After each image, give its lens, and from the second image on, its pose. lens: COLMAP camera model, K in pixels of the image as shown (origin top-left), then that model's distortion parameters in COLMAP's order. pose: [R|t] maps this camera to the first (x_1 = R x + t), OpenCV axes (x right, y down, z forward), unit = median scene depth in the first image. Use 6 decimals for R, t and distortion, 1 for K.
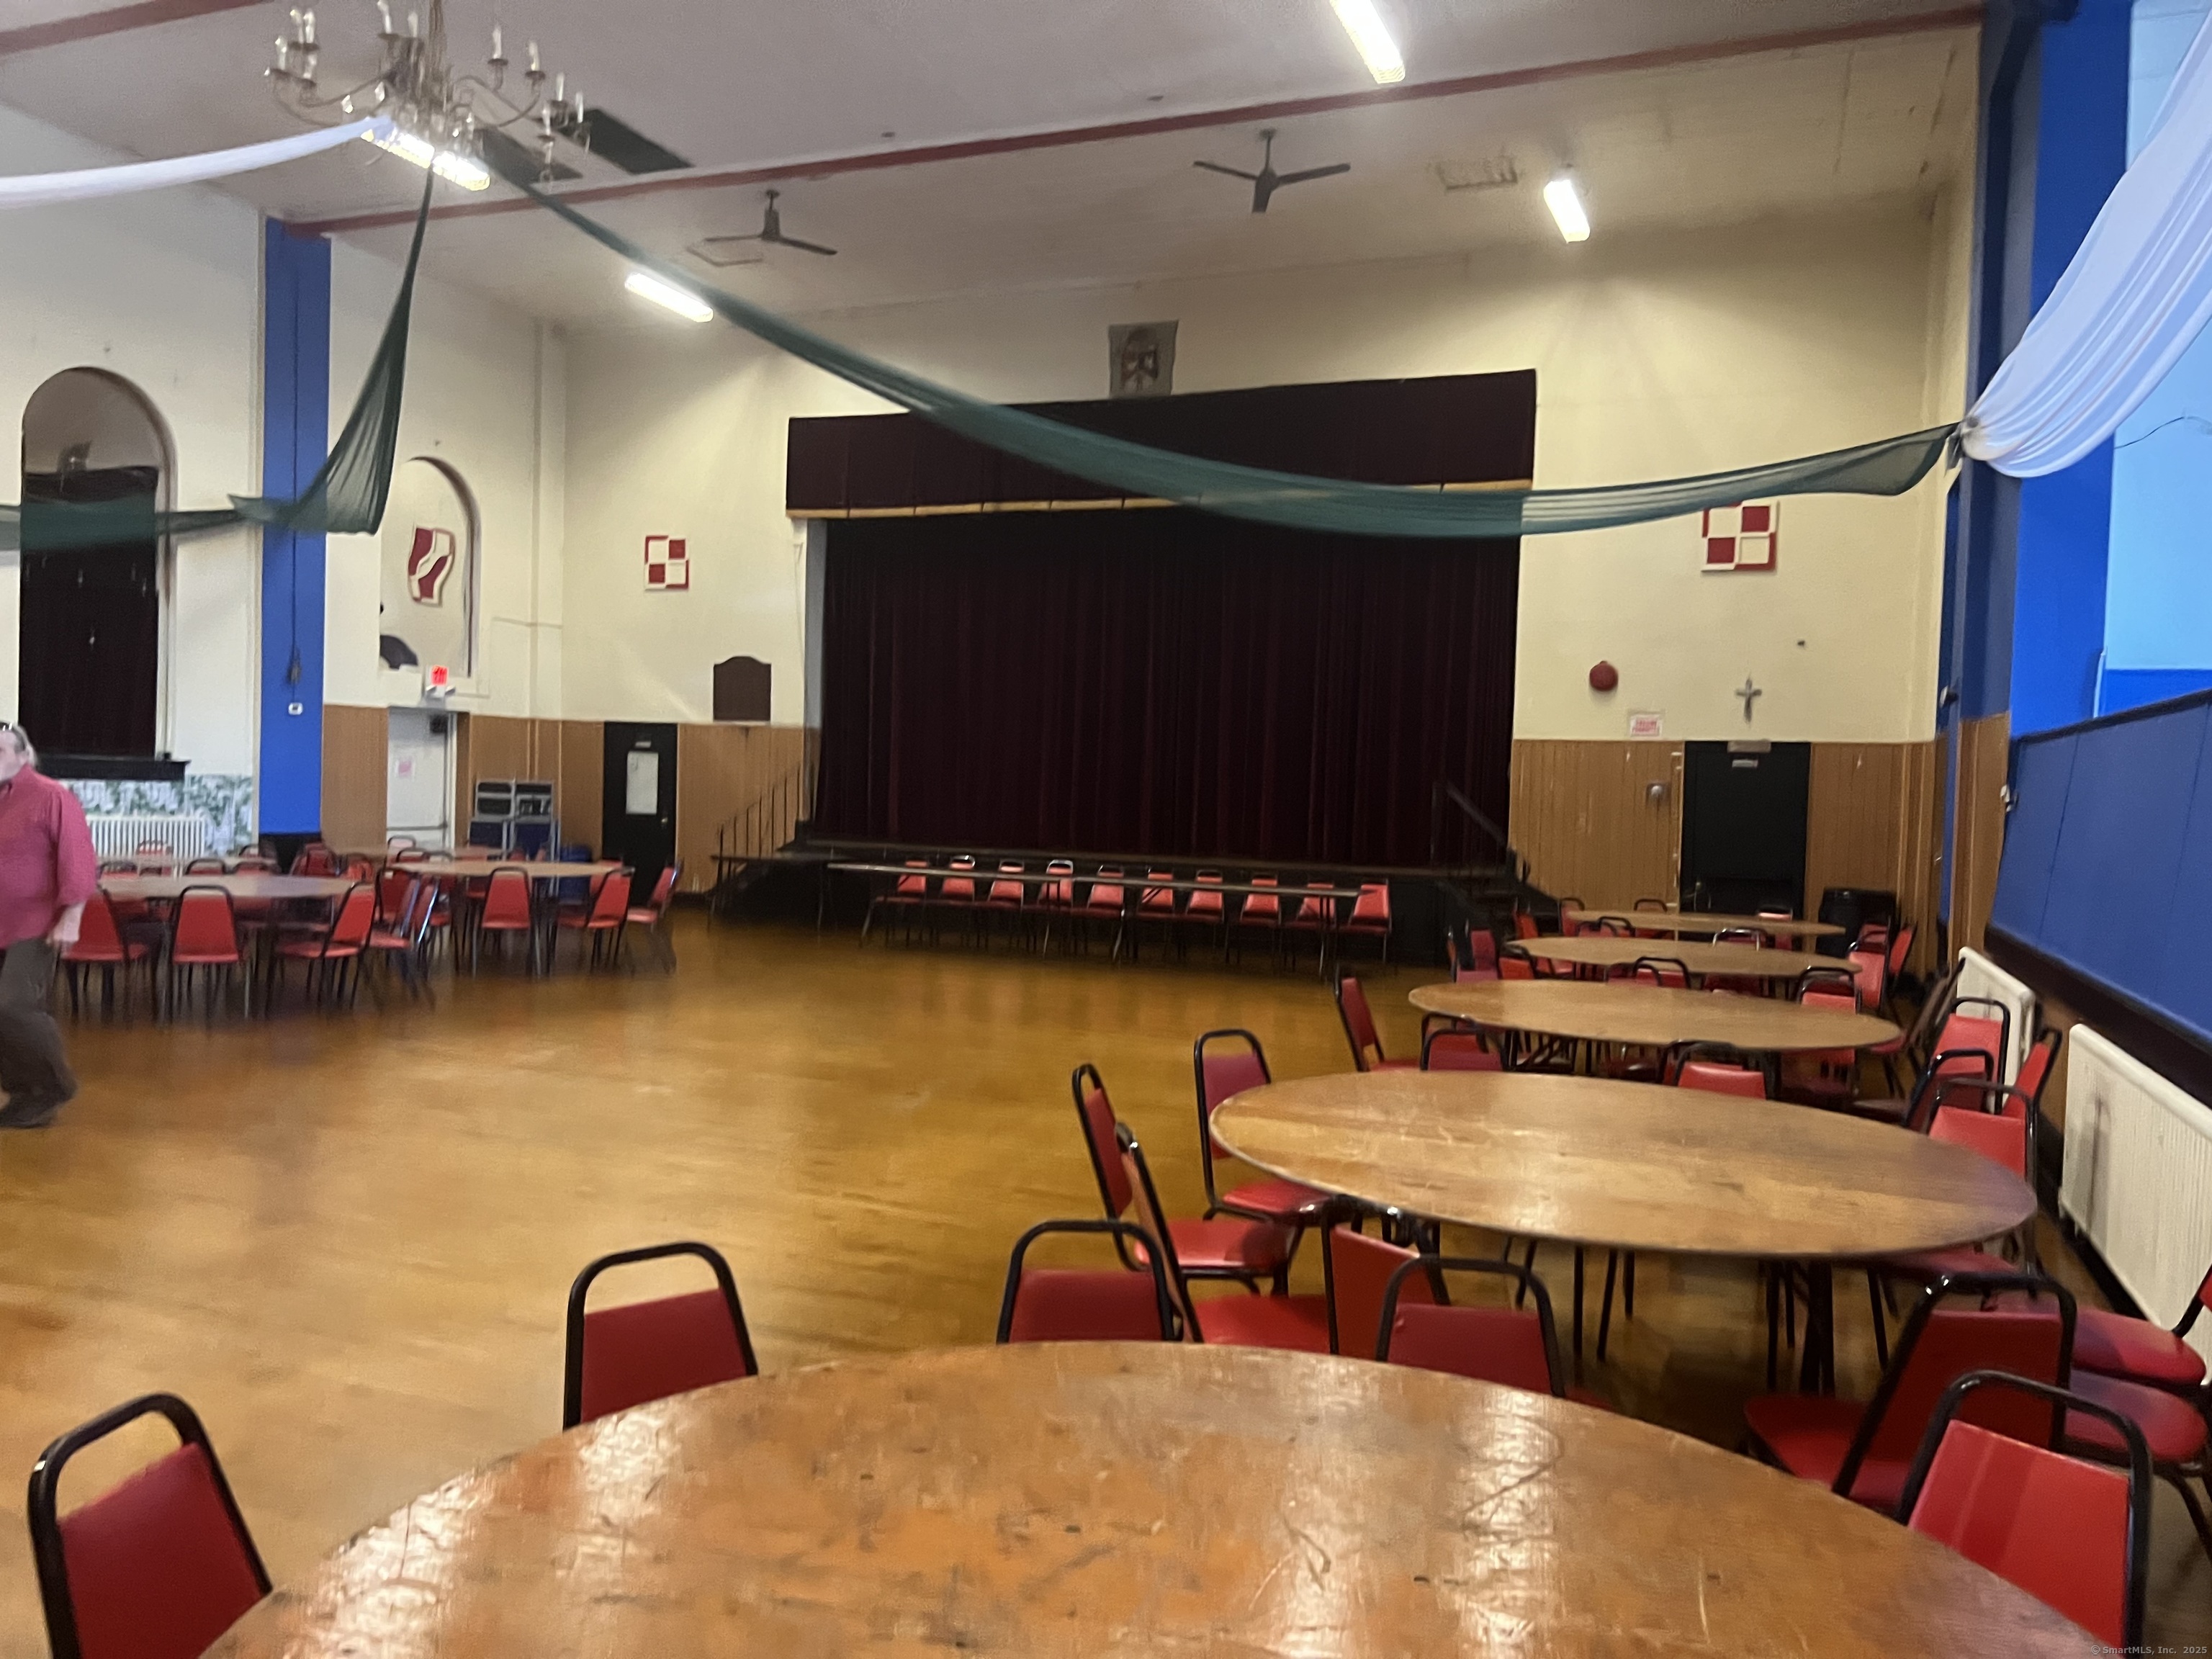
lens RADIAL K [[1671.5, 0, 1096.5], [0, 1671.5, 839.1], [0, 0, 1]] dist [0.053222, -0.057419]
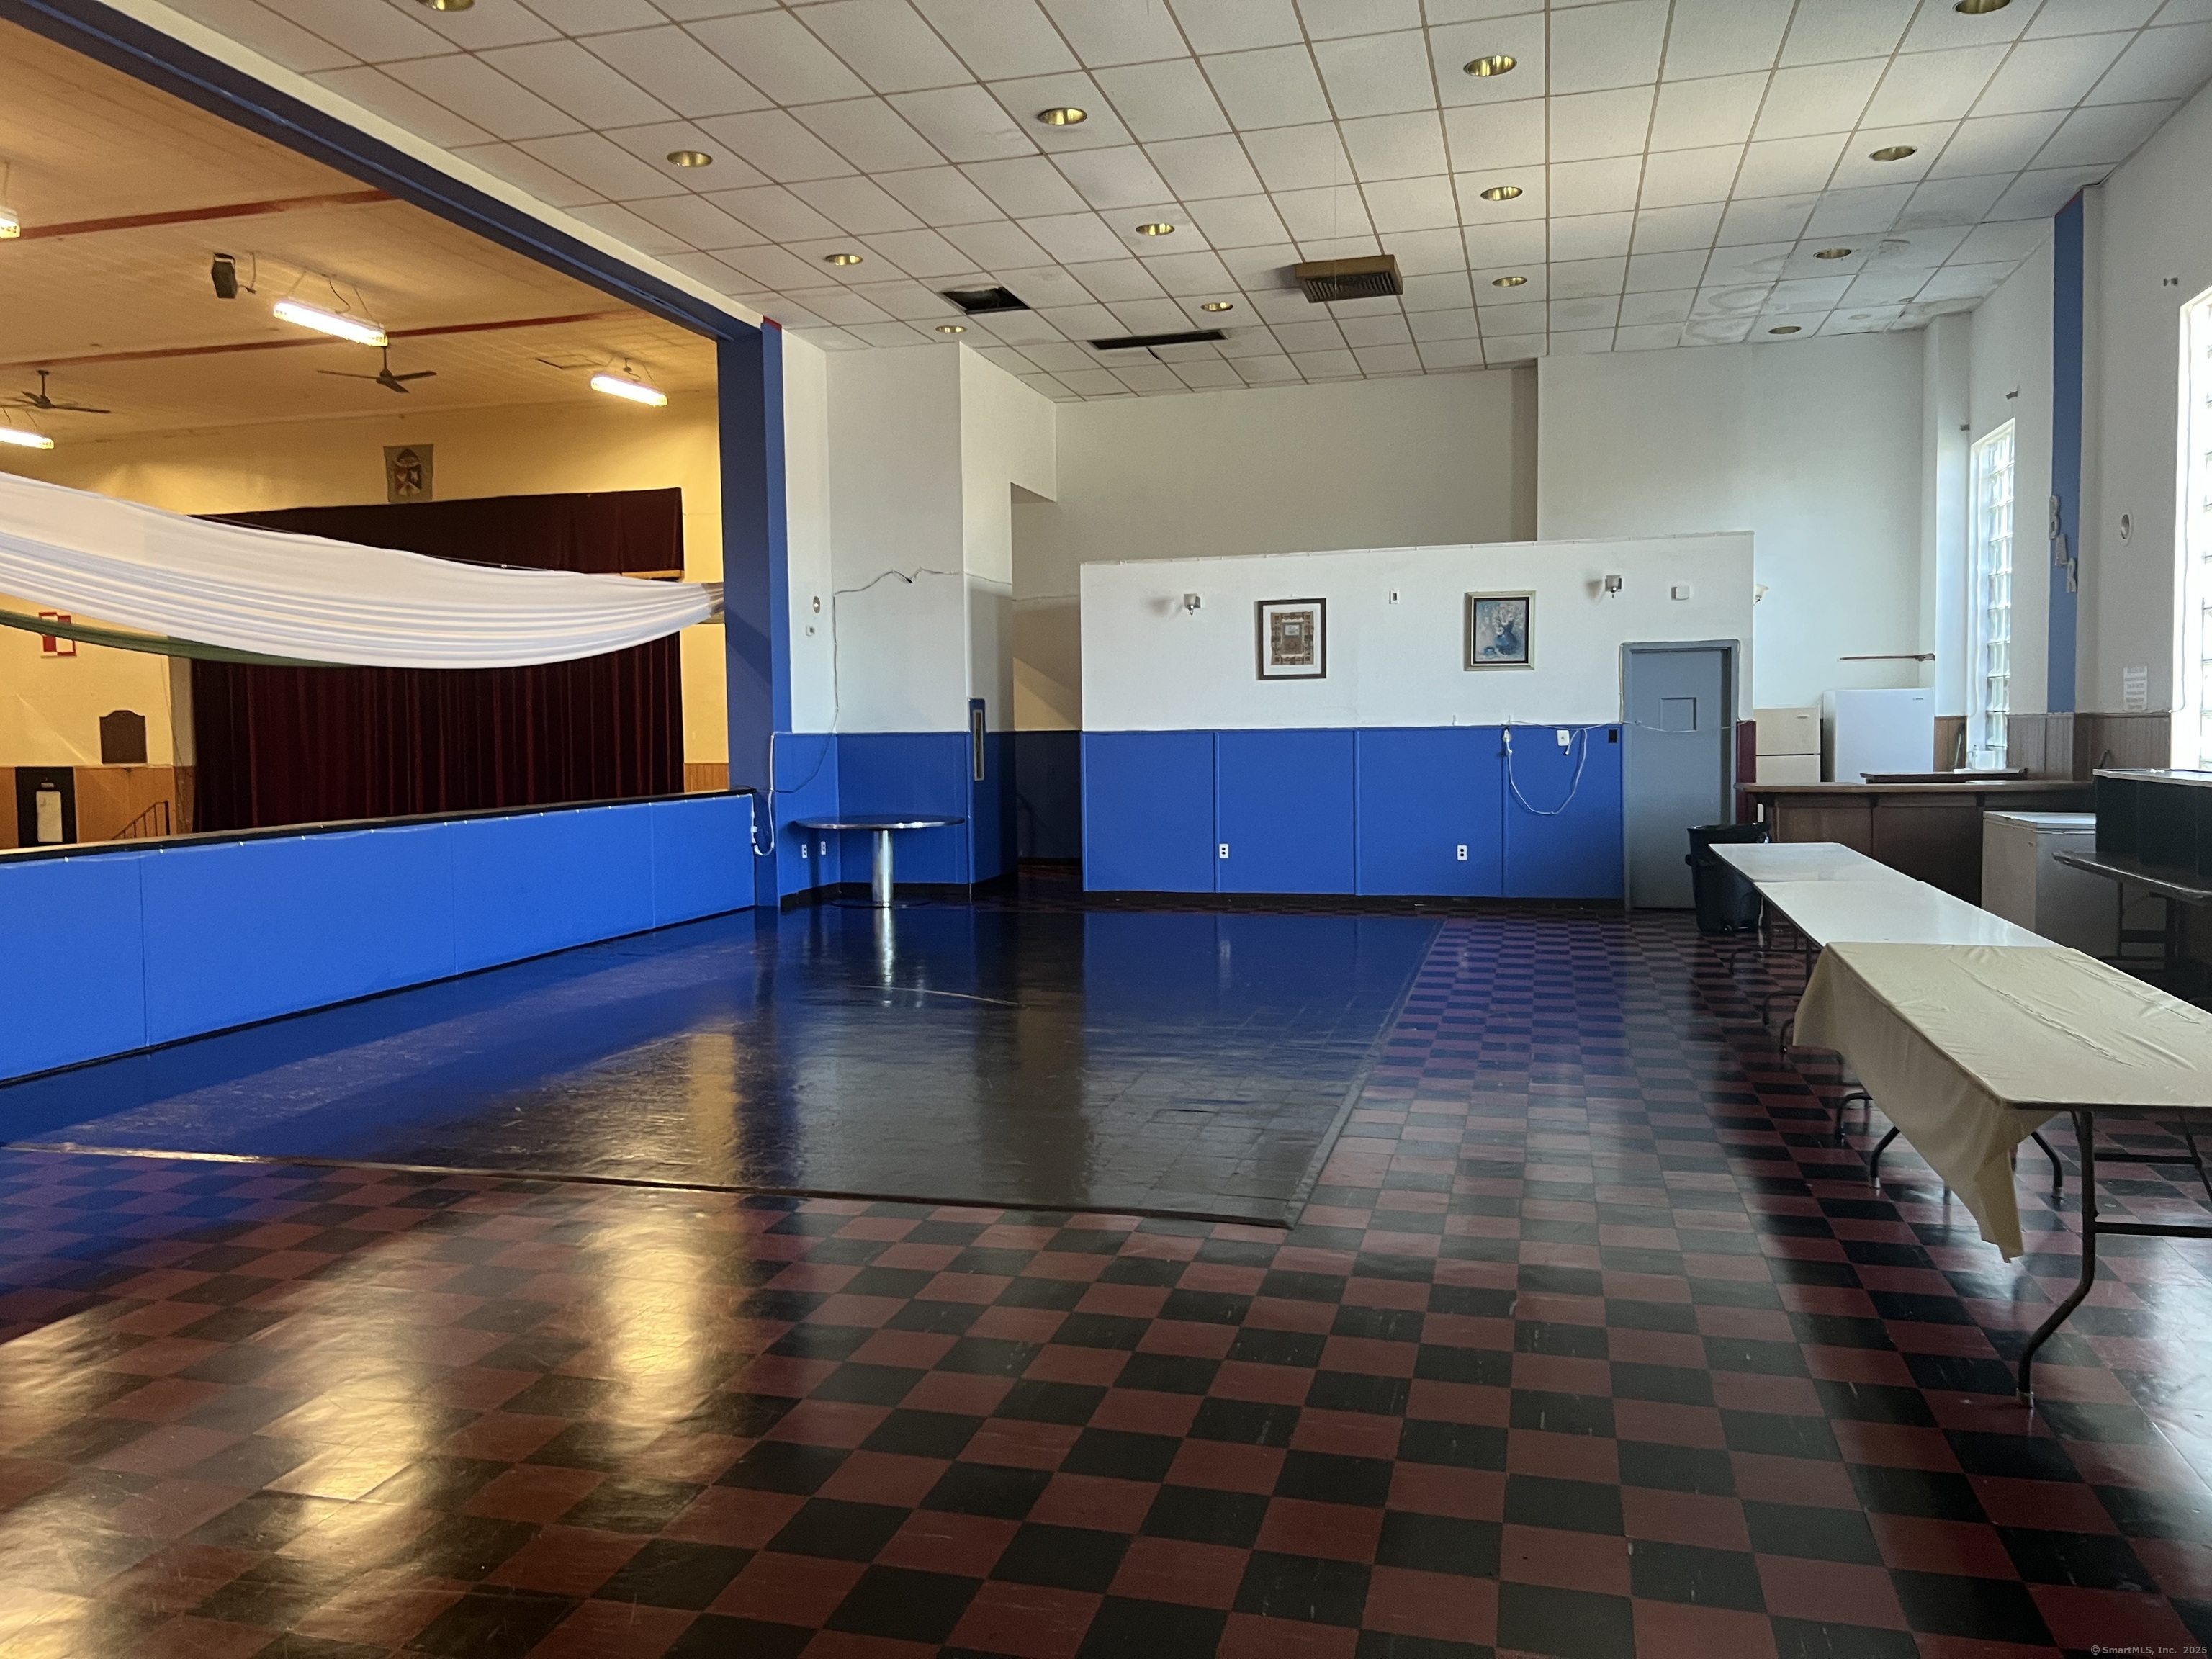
lens RADIAL K [[1671.5, 0, 1083.9], [0, 1671.5, 808.7], [0, 0, 1]] dist [0.053222, -0.057419]
pose [[0.992808, -0.047932, 0.109707, 0.383152], [0.046149, 0.998759, 0.018733, -0.031373], [-0.110469, -0.013536, 0.993787, -0.333098]]
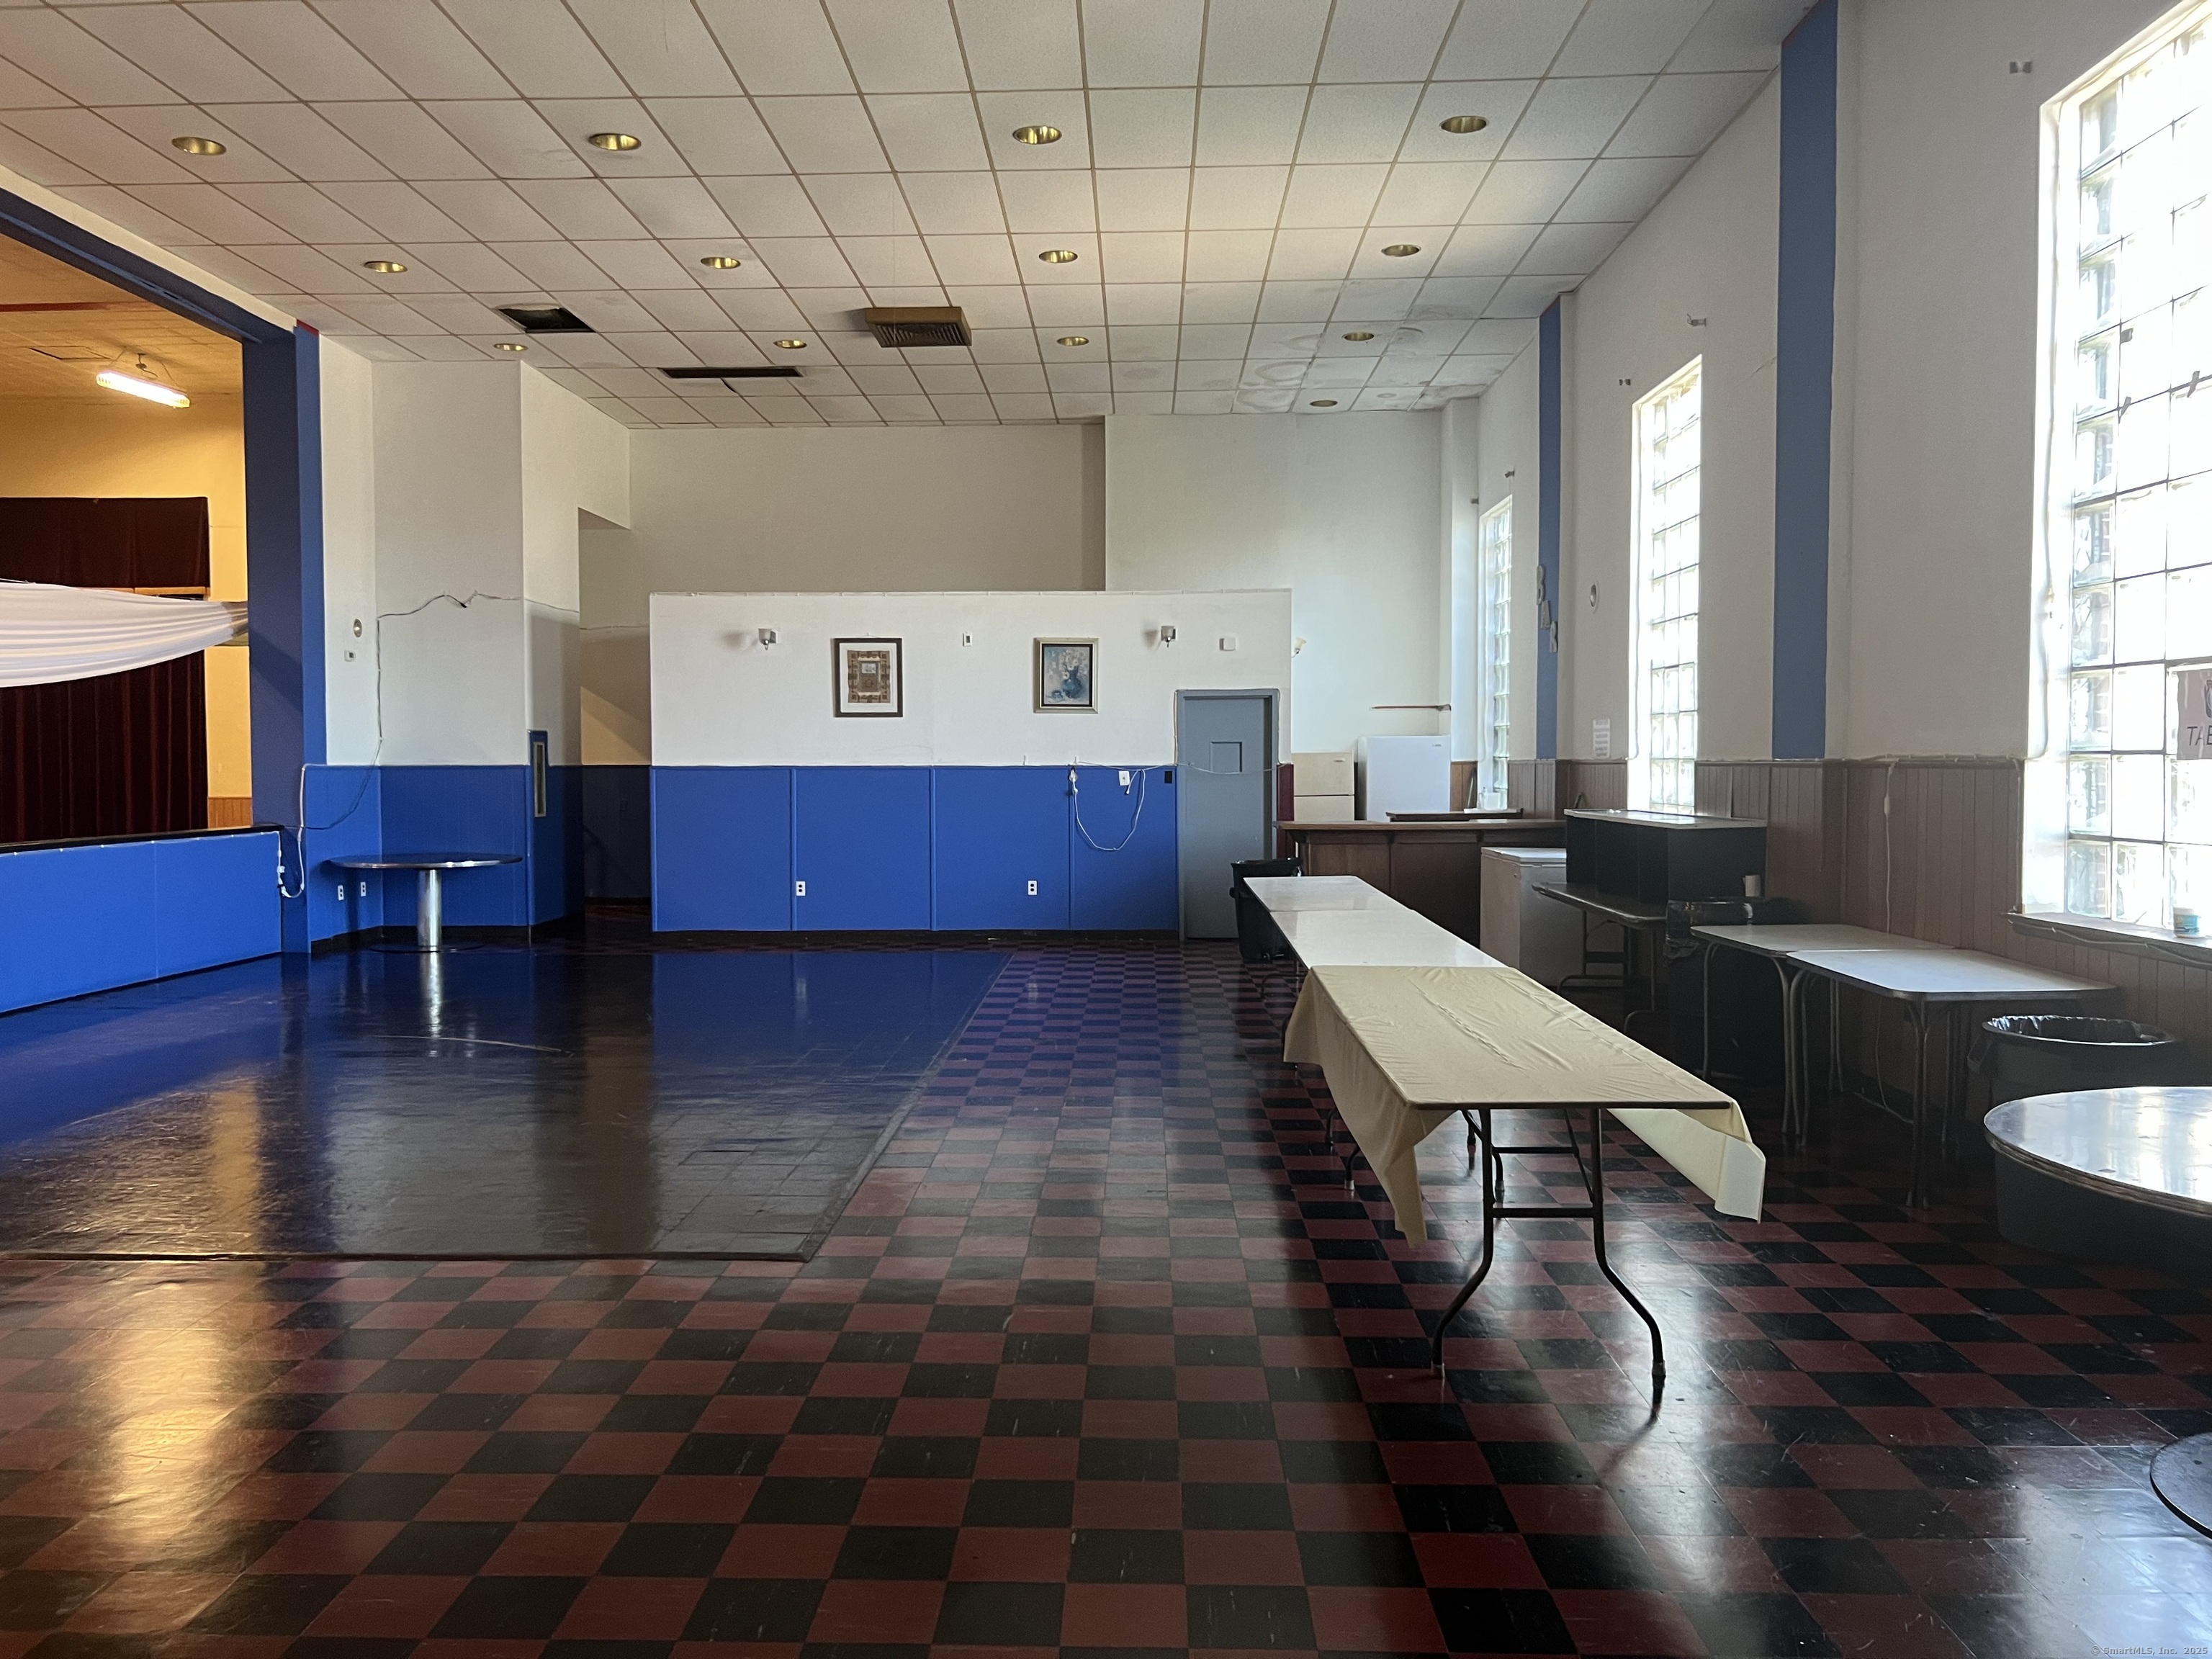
lens RADIAL K [[1671.5, 0, 1085.5], [0, 1671.5, 820.5], [0, 0, 1]] dist [0.053222, -0.057419]
pose [[0.940019, -0.044380, 0.338222, 0.397467], [0.042104, 0.999014, 0.014066, -0.030806], [-0.338513, 0.001018, 0.940961, -0.343176]]
